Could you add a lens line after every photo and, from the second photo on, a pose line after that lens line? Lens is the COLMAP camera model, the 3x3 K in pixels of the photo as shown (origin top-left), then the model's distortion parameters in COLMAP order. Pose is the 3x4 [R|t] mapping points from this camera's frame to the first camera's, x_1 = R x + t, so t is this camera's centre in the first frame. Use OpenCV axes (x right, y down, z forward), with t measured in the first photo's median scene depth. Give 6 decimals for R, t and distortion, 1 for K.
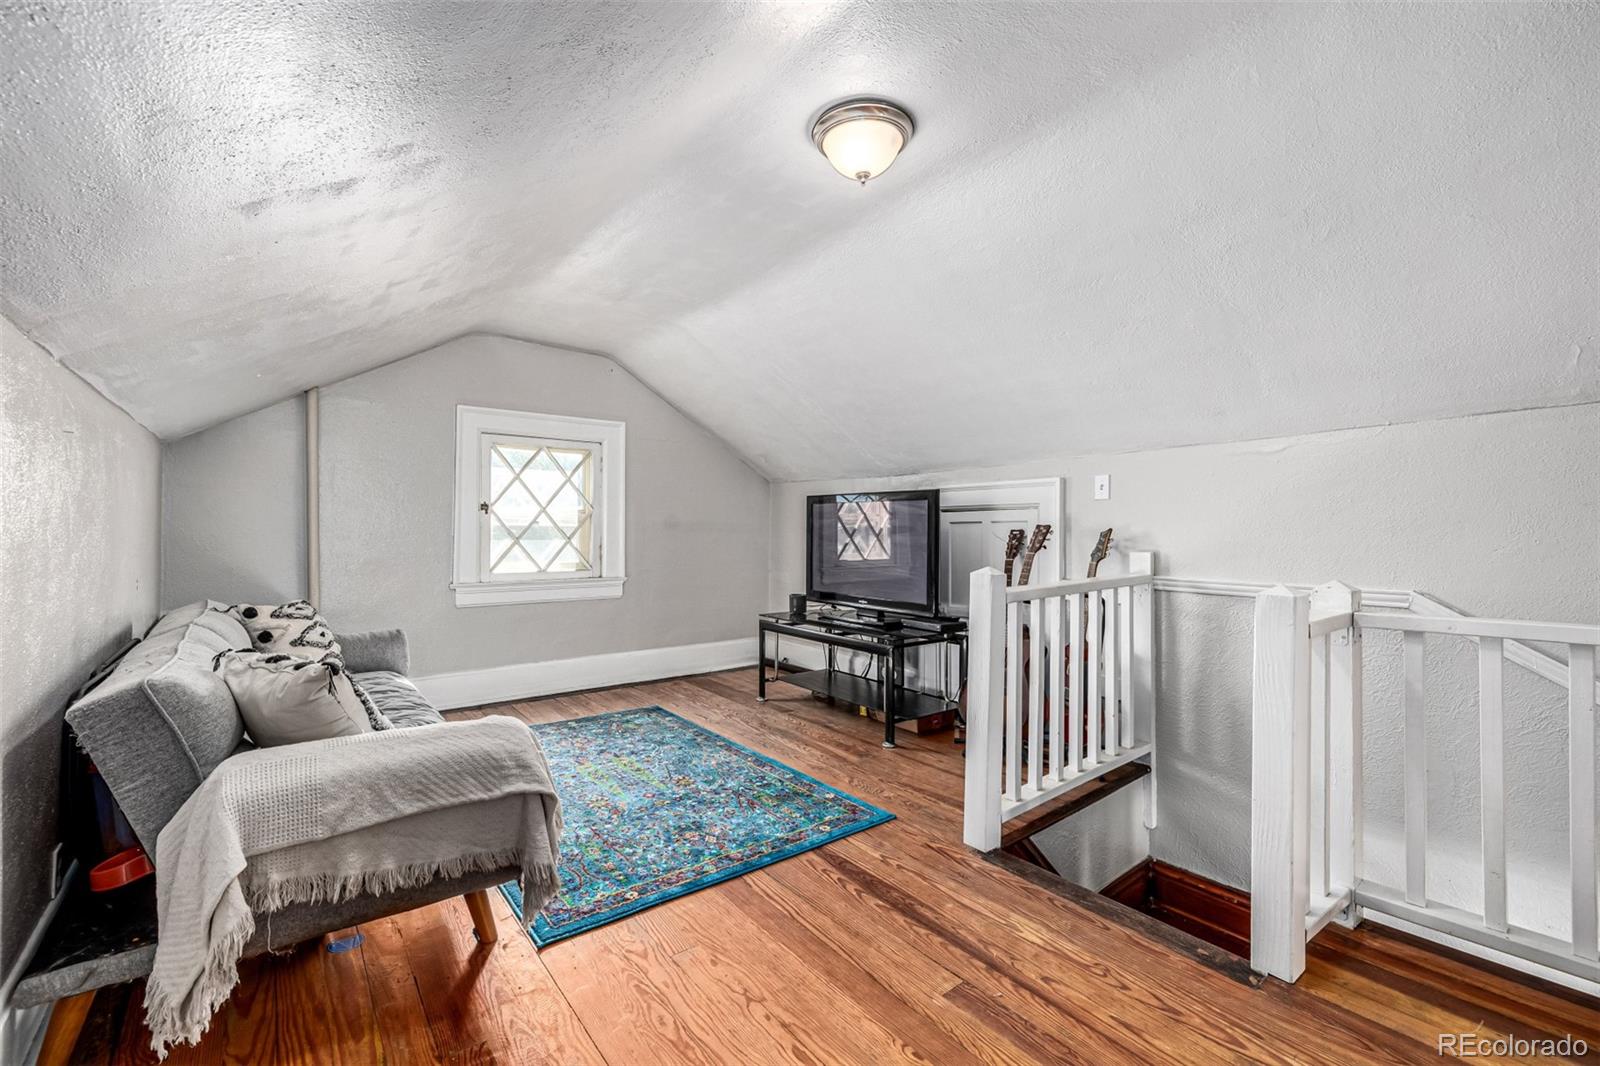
lens RADIAL K [[682.0, 0, 790.0], [0, 682.0, 528.7], [0, 0, 1]] dist [0.001955, 0.000123]
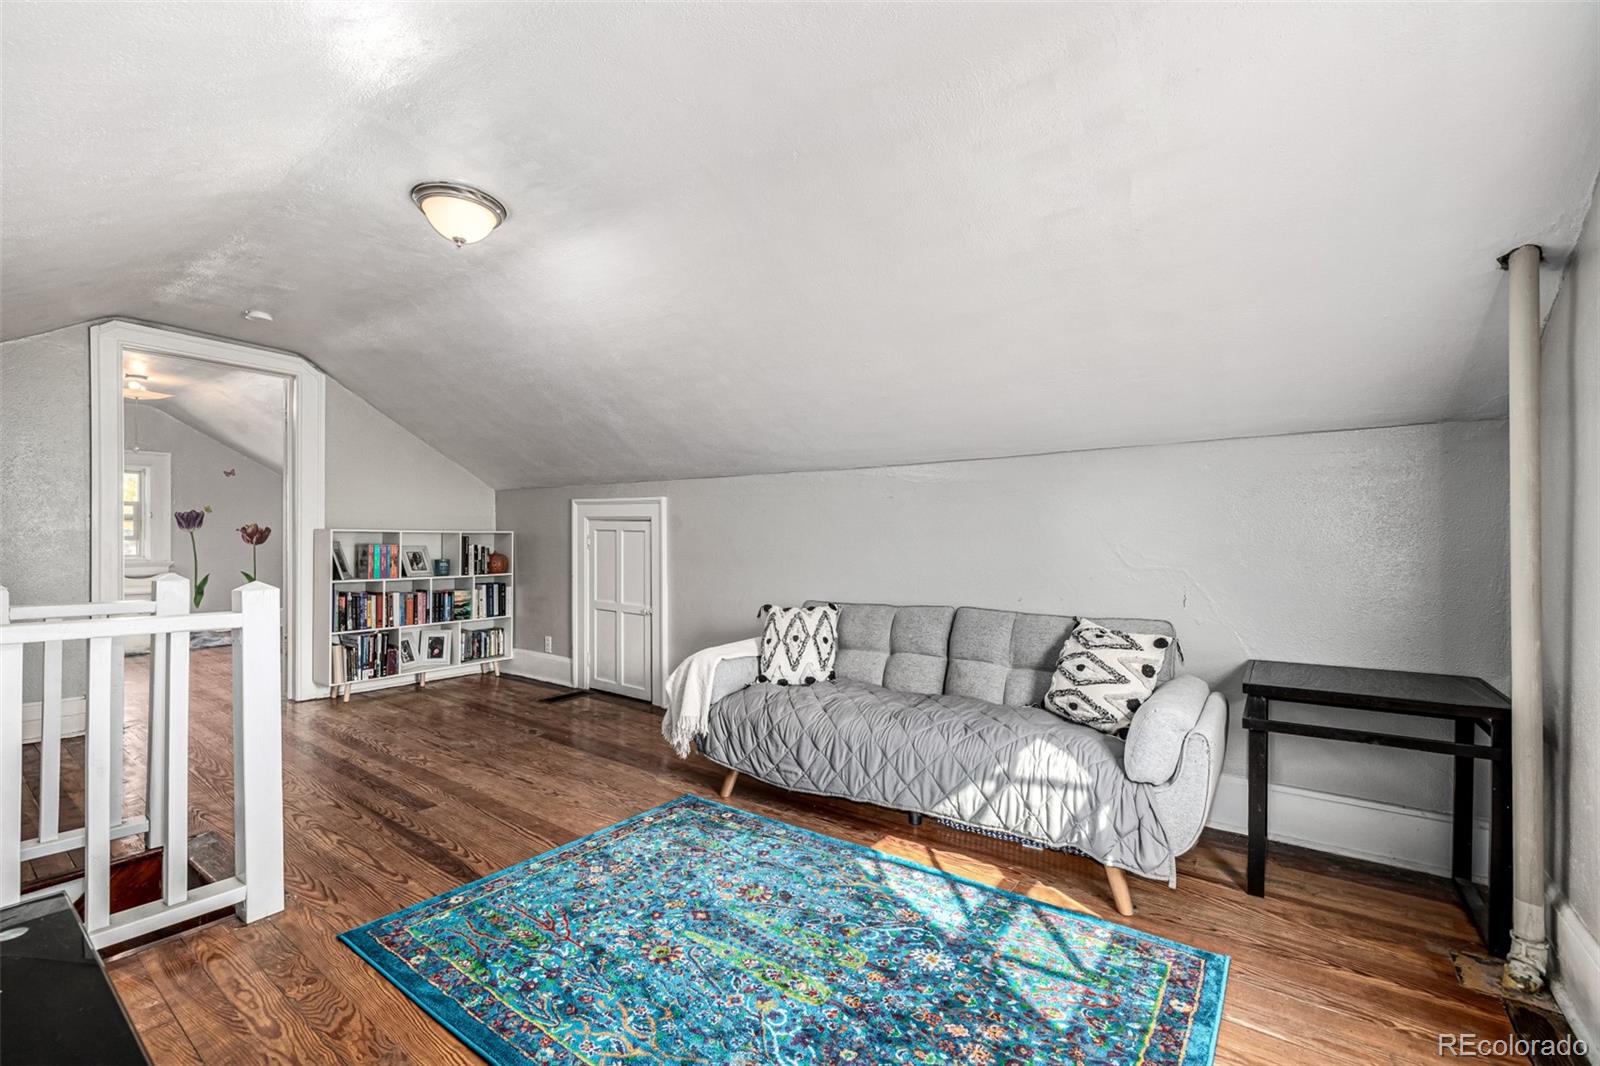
lens RADIAL K [[682.0, 0, 793.2], [0, 682.0, 532.8], [0, 0, 1]] dist [0.001955, 0.000123]
pose [[-0.963679, -0.011822, -0.266803, -0.105303], [-0.009824, 0.999913, -0.008821, -0.004377], [0.266884, -0.005880, -0.963711, 1.726453]]
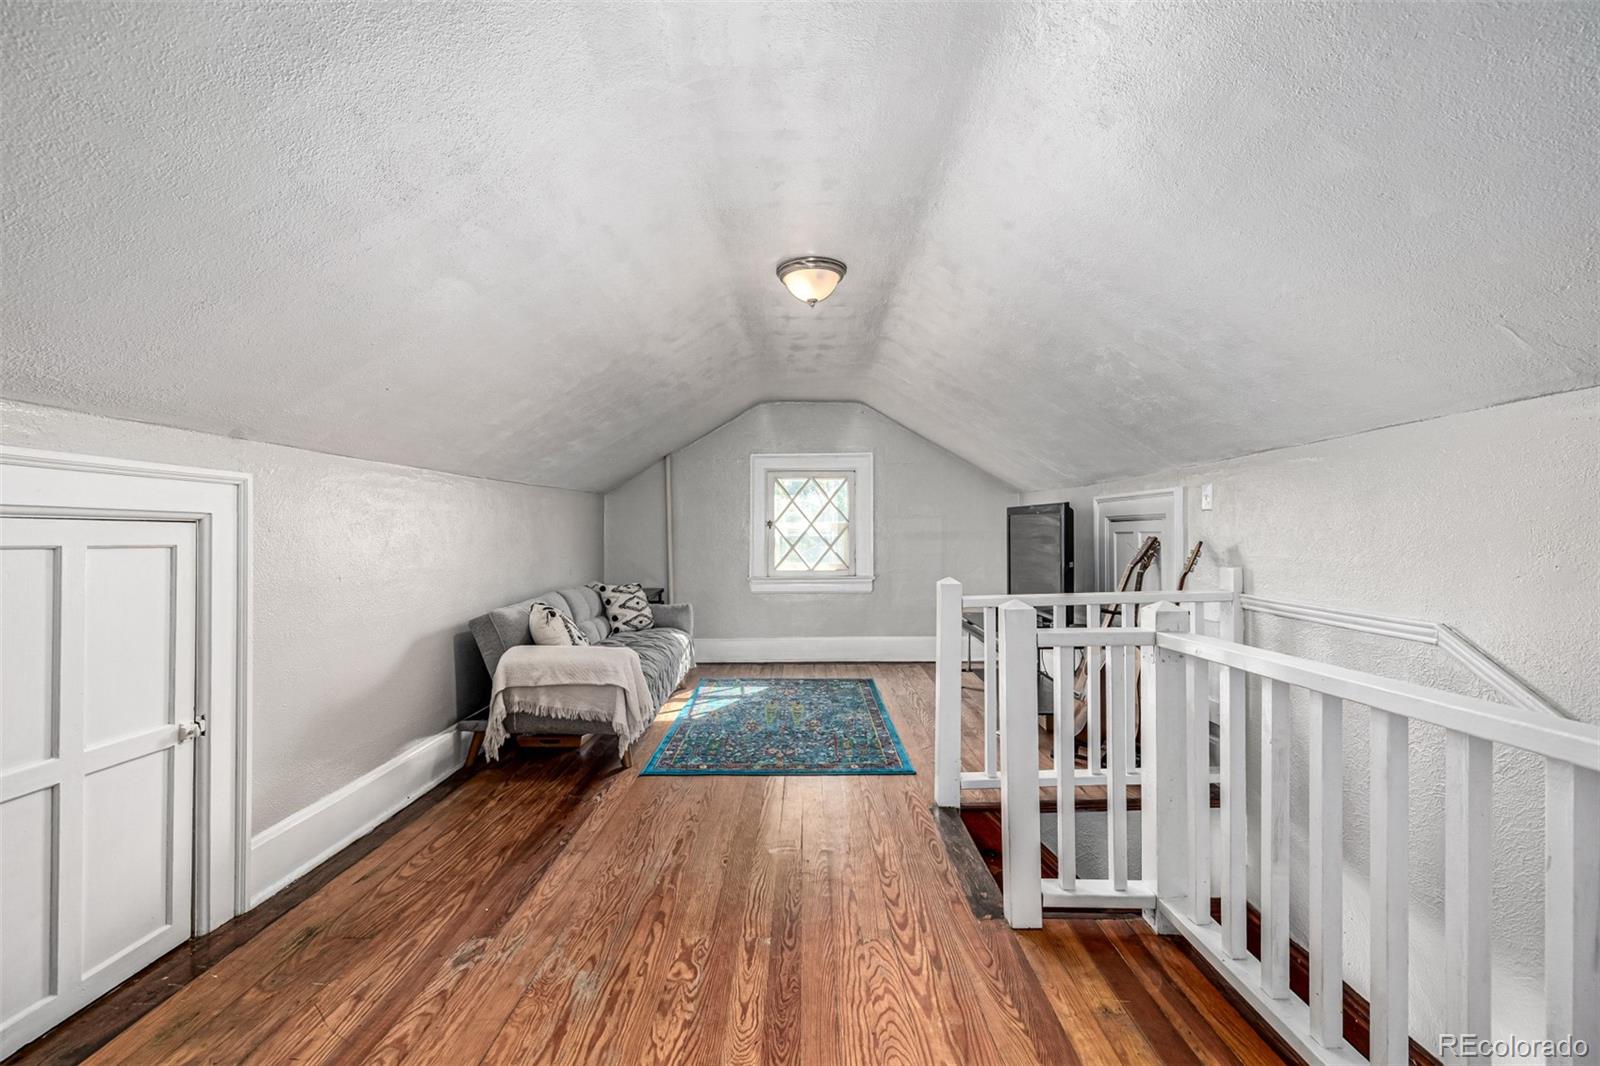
lens RADIAL K [[682.0, 0, 795.7], [0, 682.0, 530.6], [0, 0, 1]] dist [0.001955, 0.000123]
pose [[0.777710, -0.009729, -0.628548, 0.729987], [0.013196, 0.999913, 0.000850, -0.027648], [0.628485, -0.008955, 0.777770, -0.107074]]
